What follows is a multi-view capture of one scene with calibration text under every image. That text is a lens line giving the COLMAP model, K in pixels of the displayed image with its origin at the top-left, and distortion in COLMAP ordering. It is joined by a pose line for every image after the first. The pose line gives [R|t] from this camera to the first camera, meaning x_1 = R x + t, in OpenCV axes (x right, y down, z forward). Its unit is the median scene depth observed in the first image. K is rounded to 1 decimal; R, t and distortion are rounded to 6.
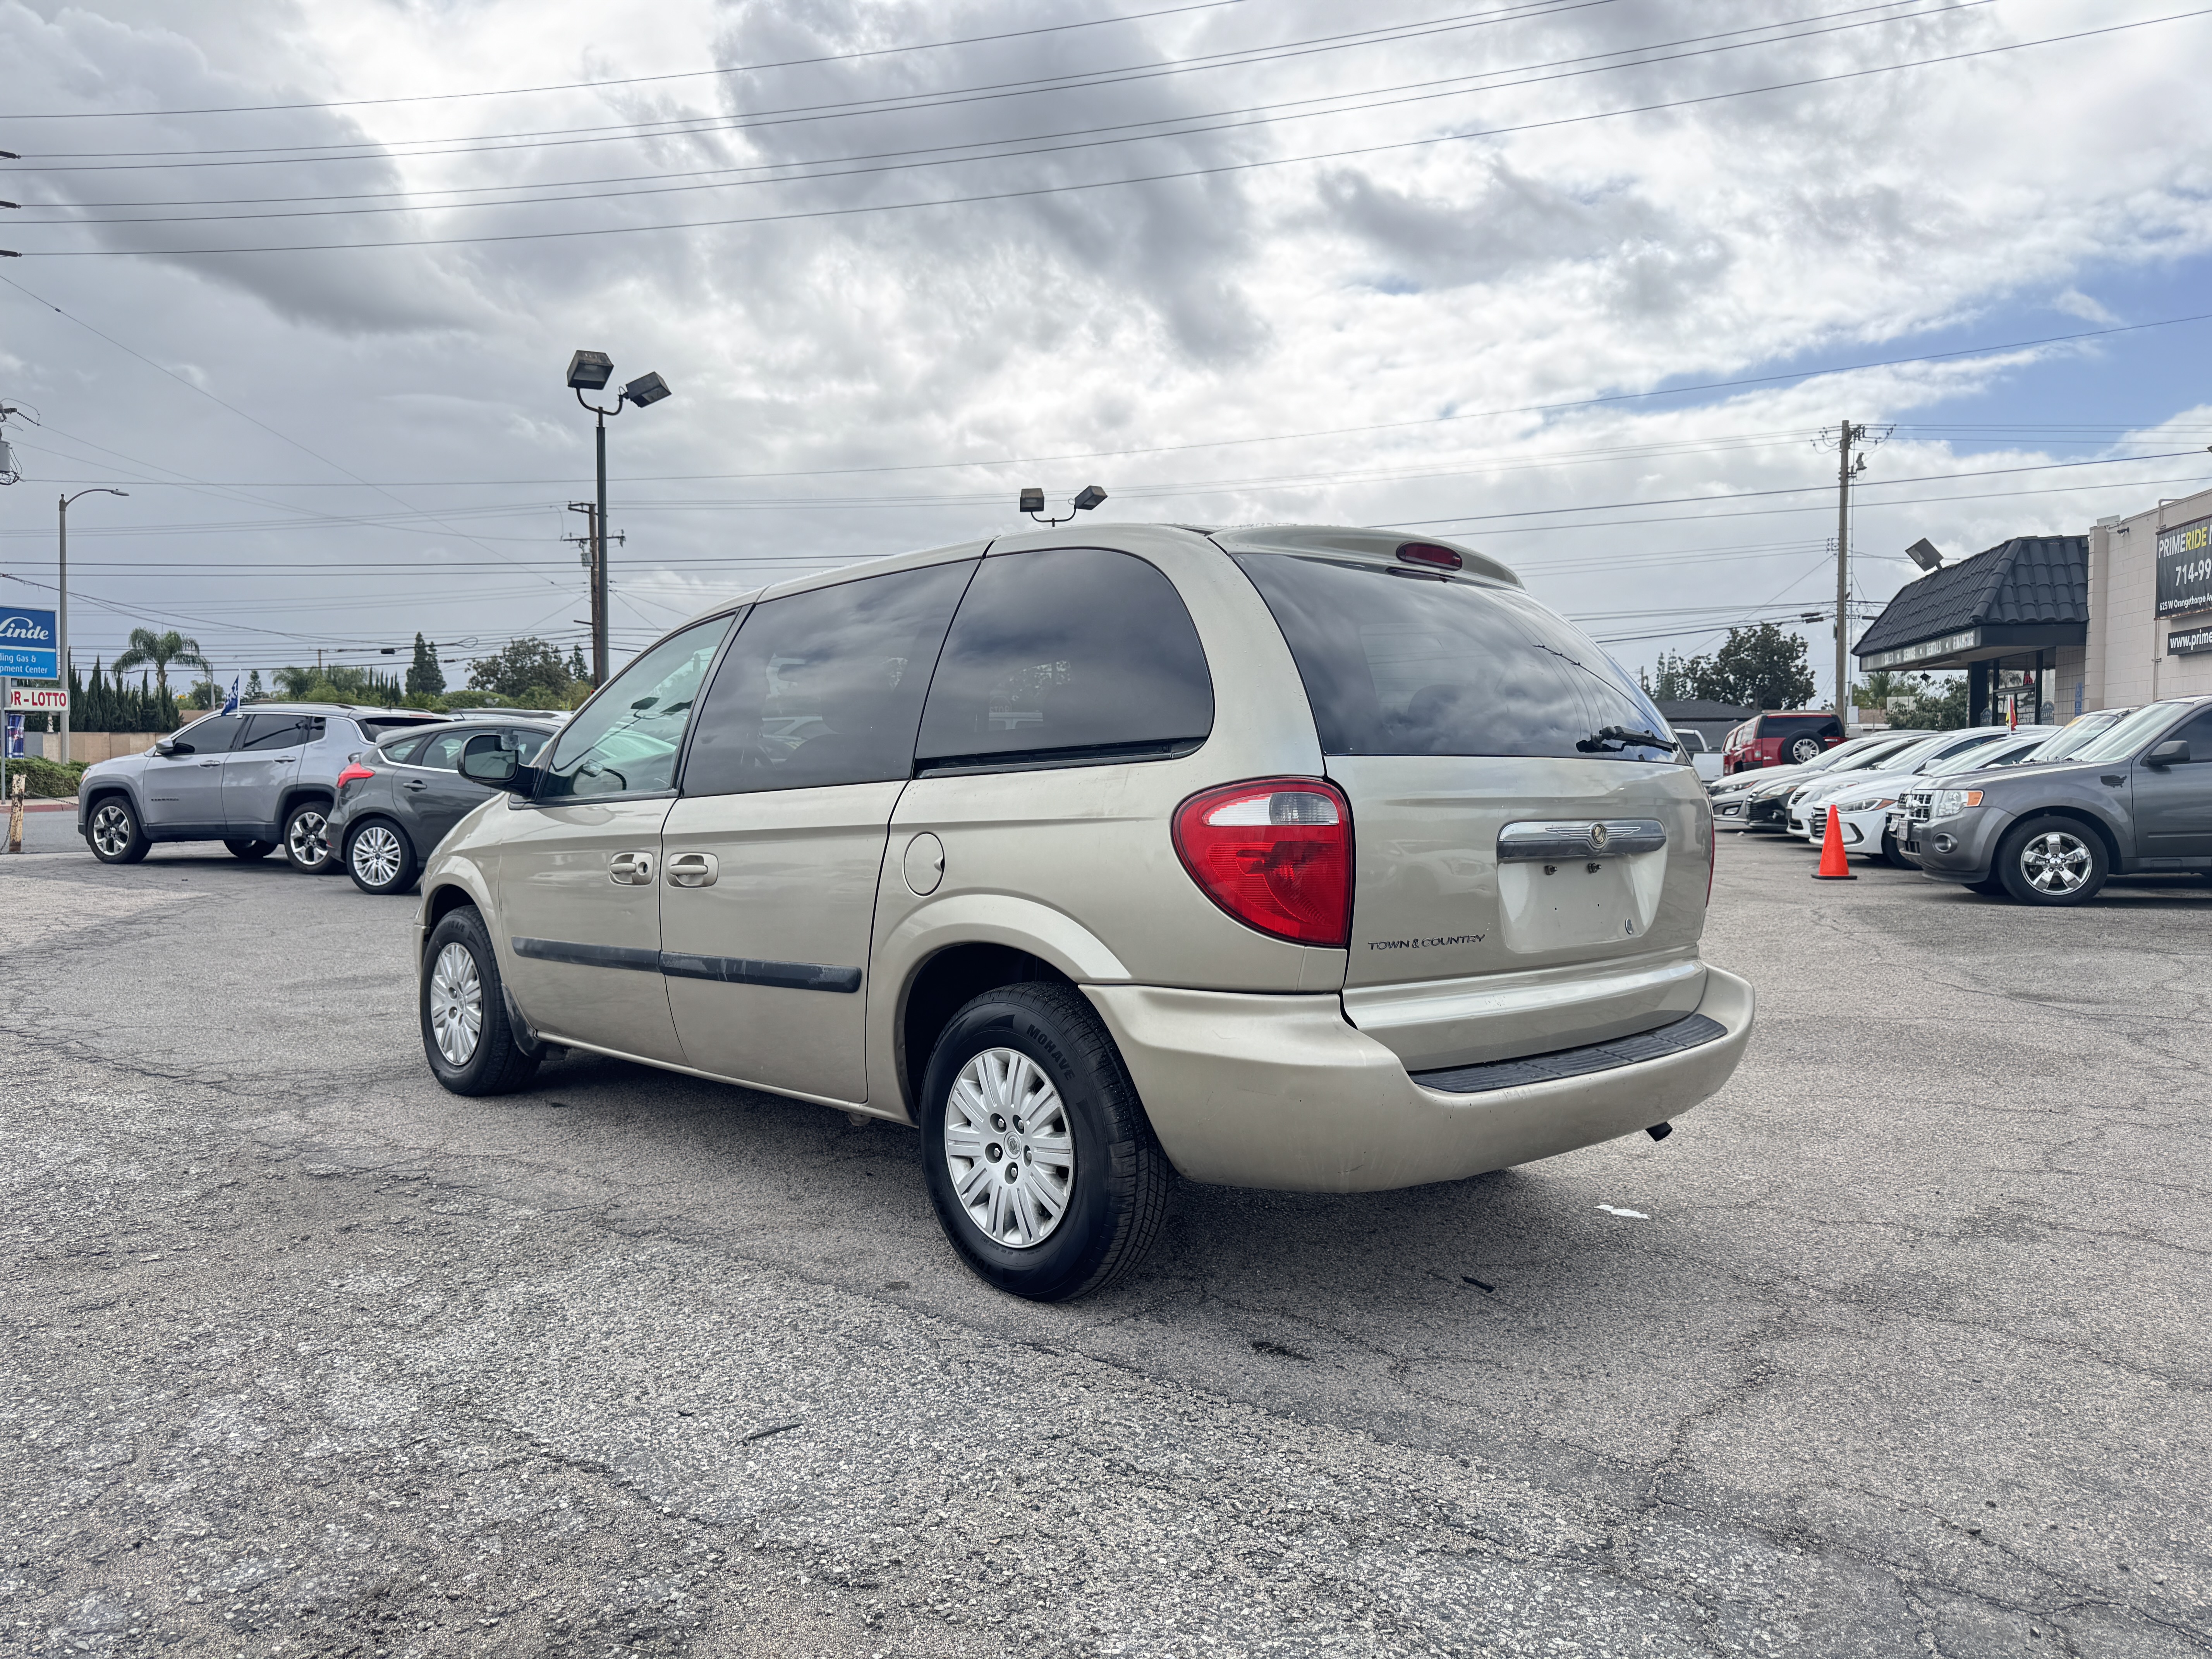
lens RADIAL K [[1571.8, 0, 1112.8], [0, 1571.8, 841.0], [0, 0, 1]] dist [0.031083, -0.036596]
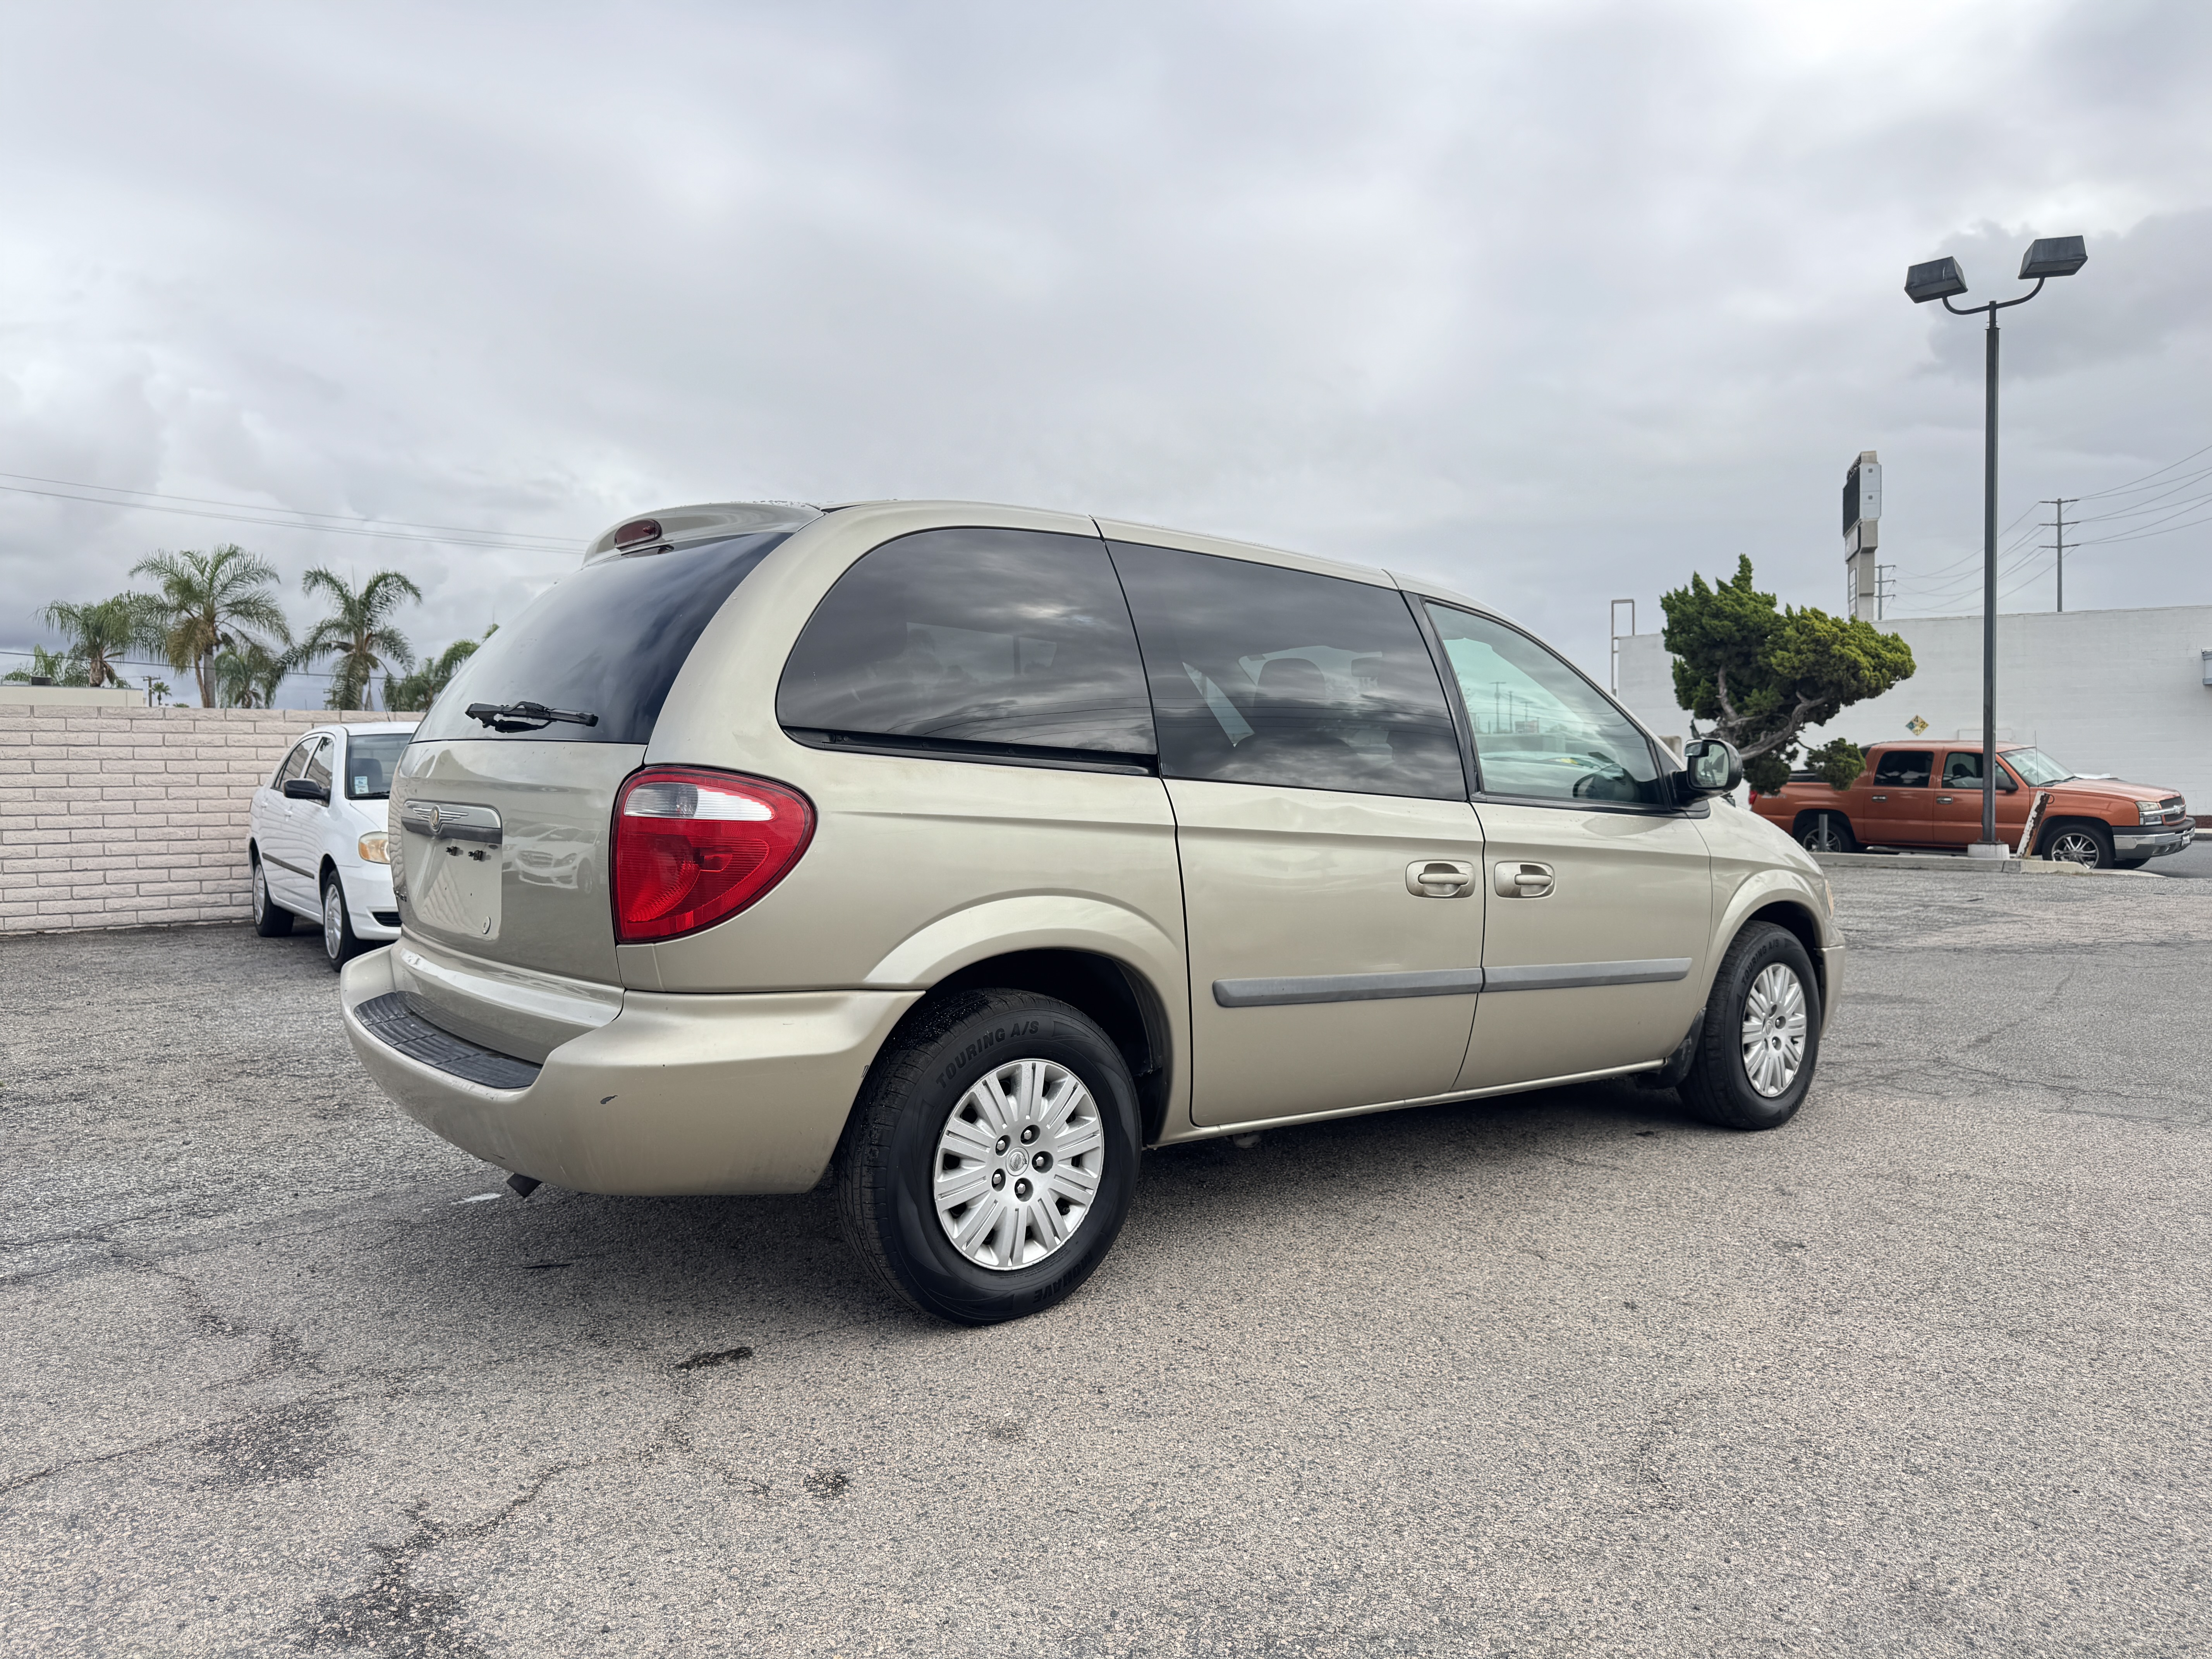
lens RADIAL K [[1571.8, 0, 1095.1], [0, 1571.8, 840.1], [0, 0, 1]] dist [0.031083, -0.036596]
pose [[-0.126186, 0.031770, -0.991498, 0.196332], [-0.049084, 0.998063, 0.038227, -0.007569], [0.990792, 0.053490, -0.124382, 0.242719]]
